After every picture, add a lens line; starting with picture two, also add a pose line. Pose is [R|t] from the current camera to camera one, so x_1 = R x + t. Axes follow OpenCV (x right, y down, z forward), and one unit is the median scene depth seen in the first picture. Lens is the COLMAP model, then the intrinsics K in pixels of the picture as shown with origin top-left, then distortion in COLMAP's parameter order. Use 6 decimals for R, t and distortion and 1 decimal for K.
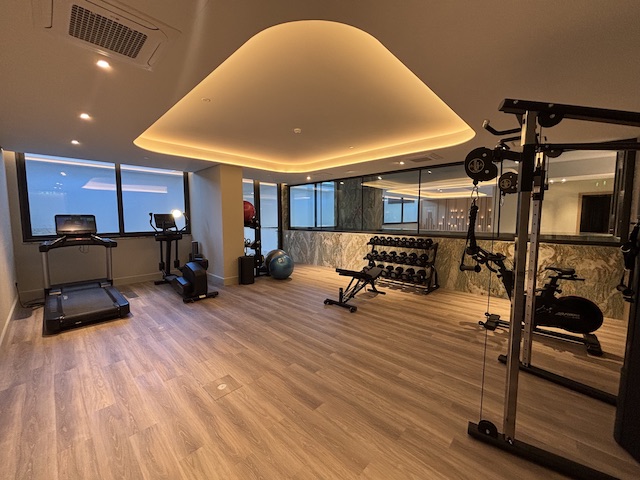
lens RADIAL K [[256.3, 0, 319.0], [0, 256.3, 238.5], [0, 0, 1]] dist [0.001063, 0.001761]
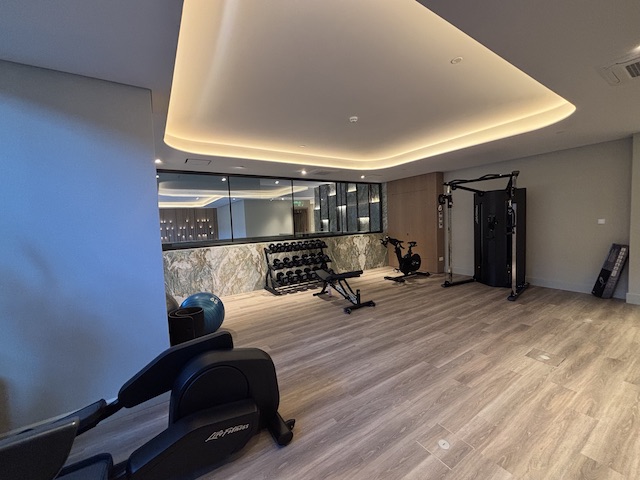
lens RADIAL K [[256.3, 0, 319.9], [0, 256.3, 236.8], [0, 0, 1]] dist [0.001063, 0.001761]
pose [[0.240057, -0.065871, 0.968521, -1.091914], [0.123955, 0.991608, 0.036717, -0.082200], [-0.962813, 0.111239, 0.246207, 1.043279]]
